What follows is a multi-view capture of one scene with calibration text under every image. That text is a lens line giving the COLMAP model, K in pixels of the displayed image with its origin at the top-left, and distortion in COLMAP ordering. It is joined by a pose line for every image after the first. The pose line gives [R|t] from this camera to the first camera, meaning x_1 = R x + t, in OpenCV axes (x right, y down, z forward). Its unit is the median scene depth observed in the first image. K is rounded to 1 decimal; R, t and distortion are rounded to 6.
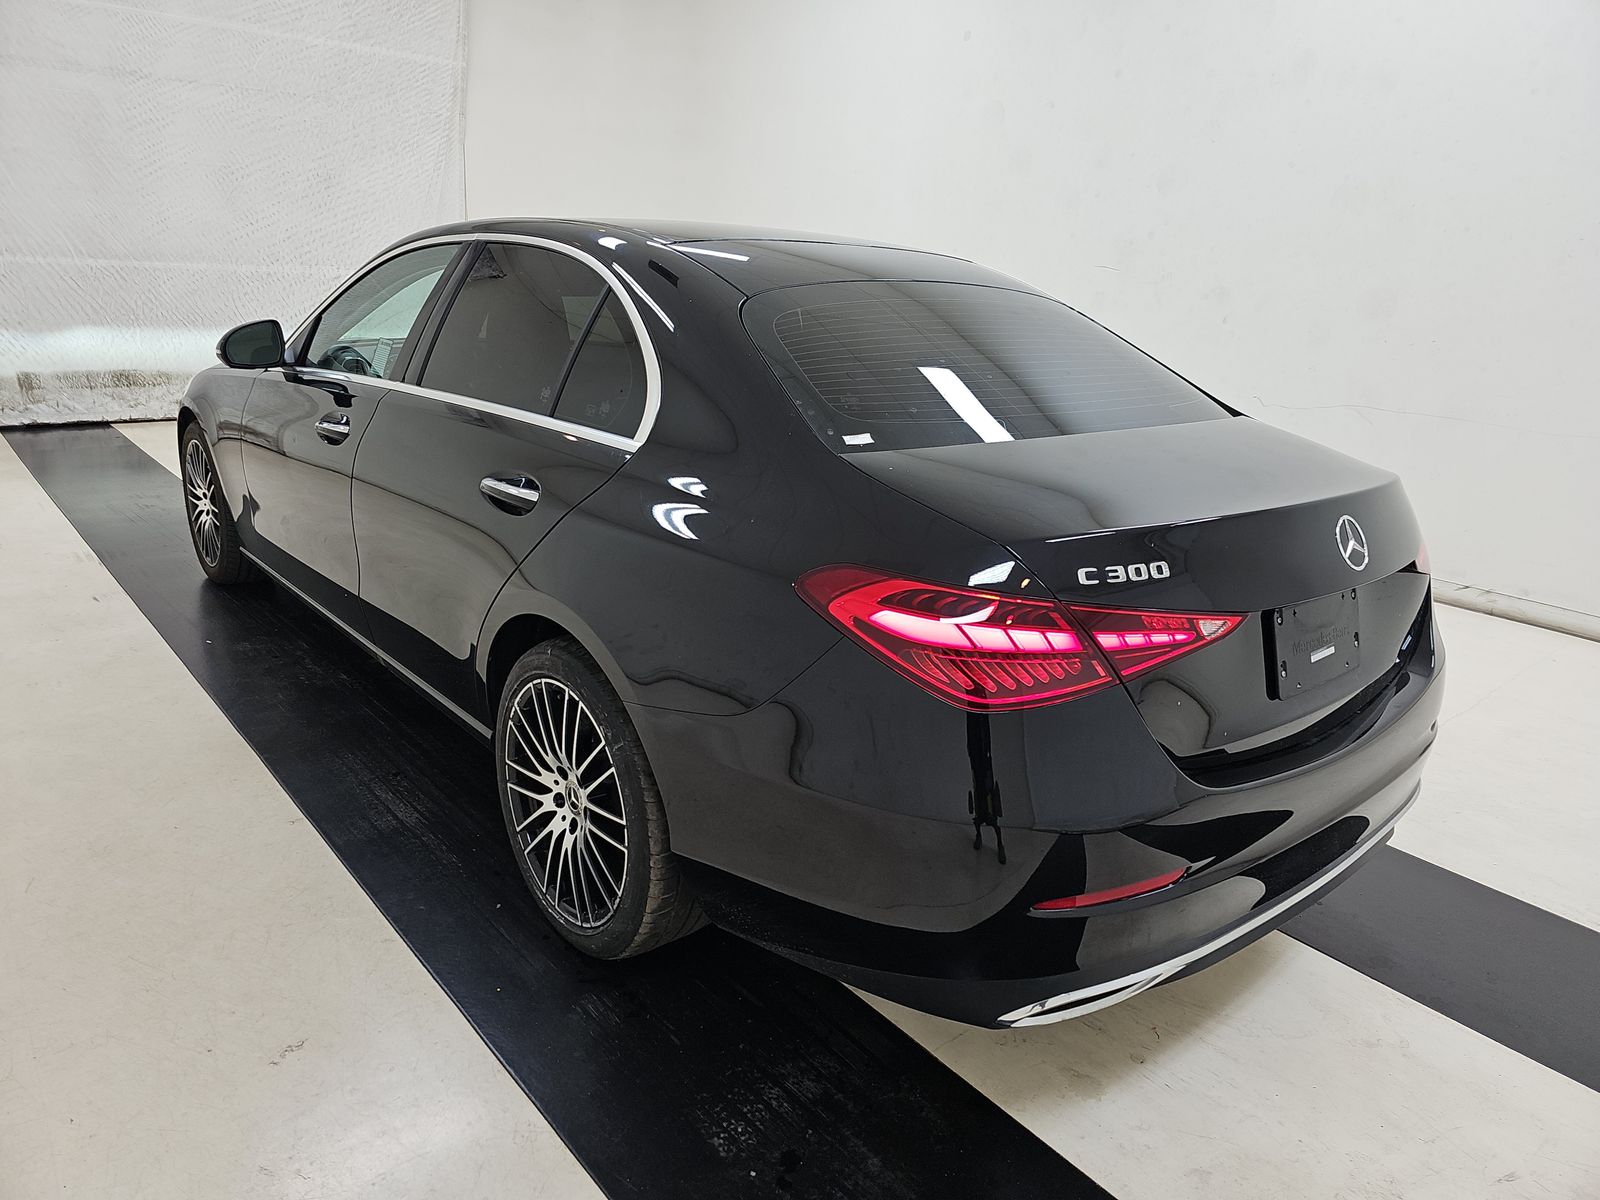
lens RADIAL K [[1063.6, 0, 800.6], [0, 1063.6, 629.0], [0, 0, 1]] dist [0.034139, -0.041508]
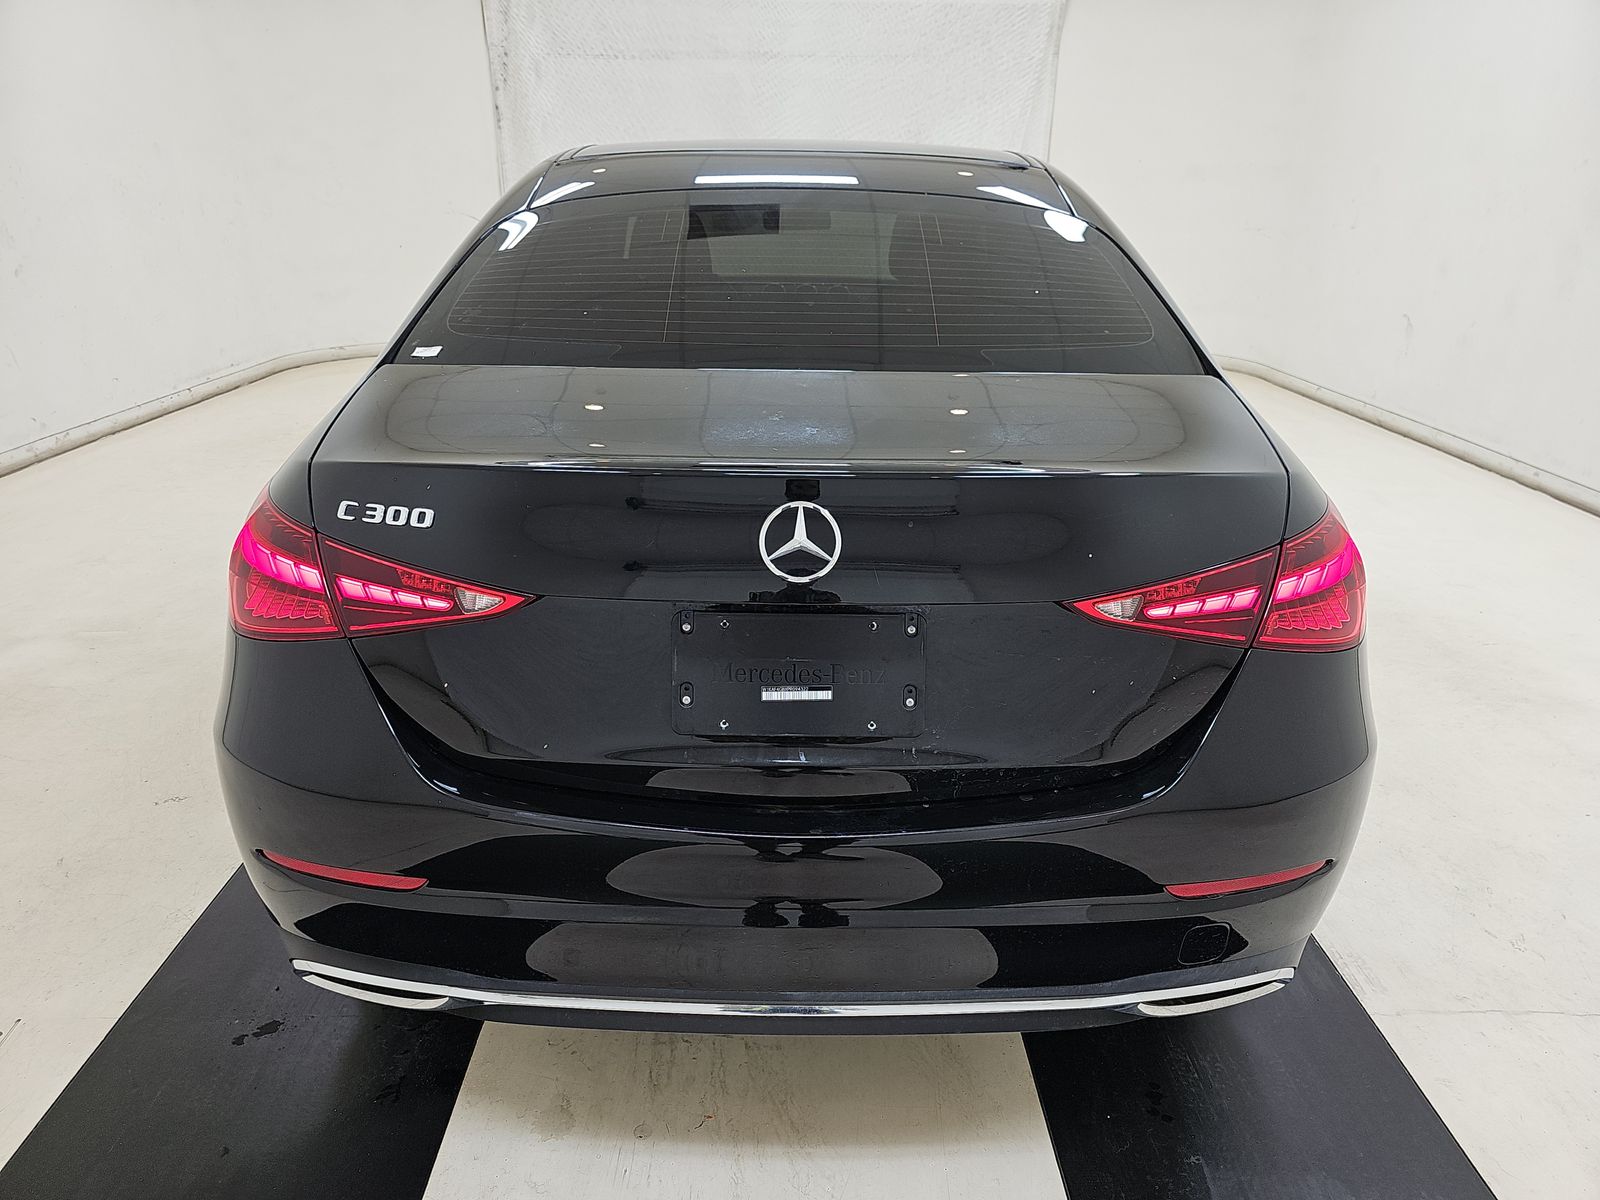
lens RADIAL K [[1063.6, 0, 800.6], [0, 1063.6, 629.0], [0, 0, 1]] dist [0.034139, -0.041508]
pose [[0.758152, 0.199691, -0.620749, 0.394403], [-0.176894, 0.979242, 0.098966, -0.037848], [0.627626, 0.034775, 0.777738, 0.198077]]
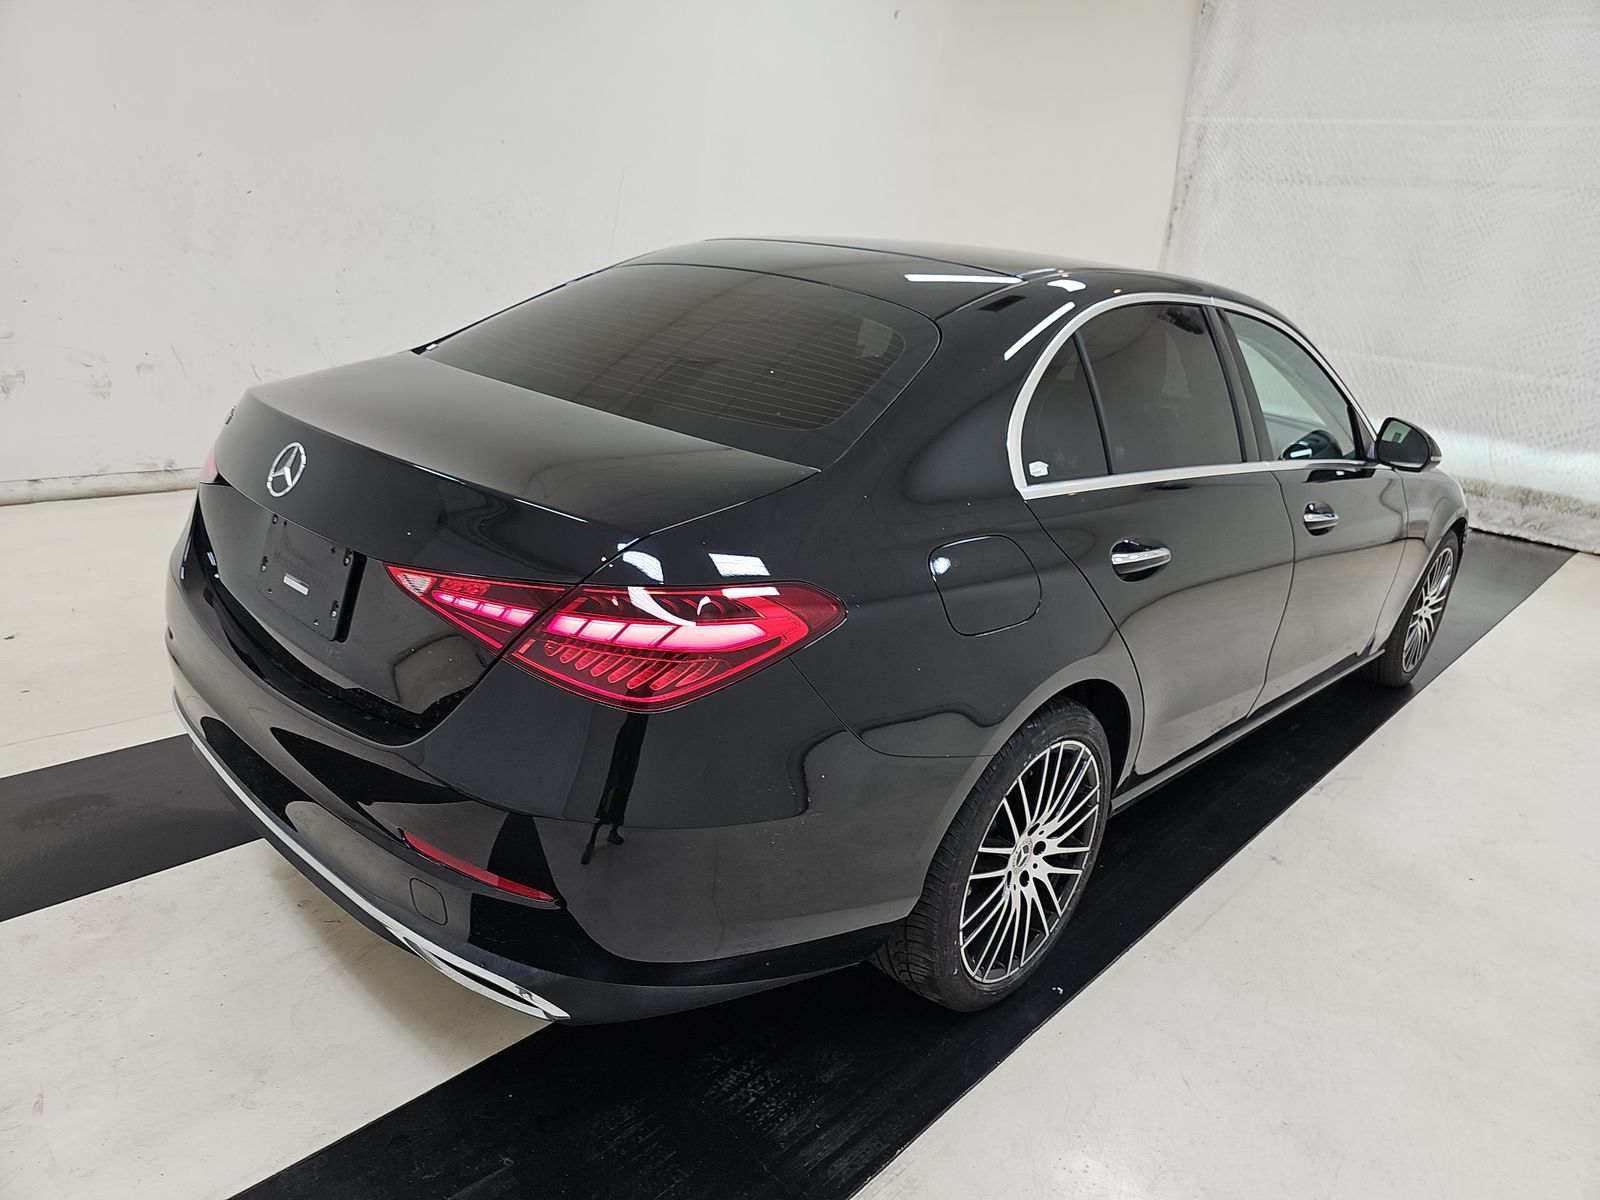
lens RADIAL K [[1088.9, 0, 774.9], [0, 1088.9, 626.6], [0, 0, 1]] dist [0.005955, -0.017567]
pose [[0.085118, 0.275037, -0.957658, 0.649245], [-0.407037, 0.886884, 0.218533, -0.148252], [0.909437, 0.371202, 0.187441, 0.531675]]
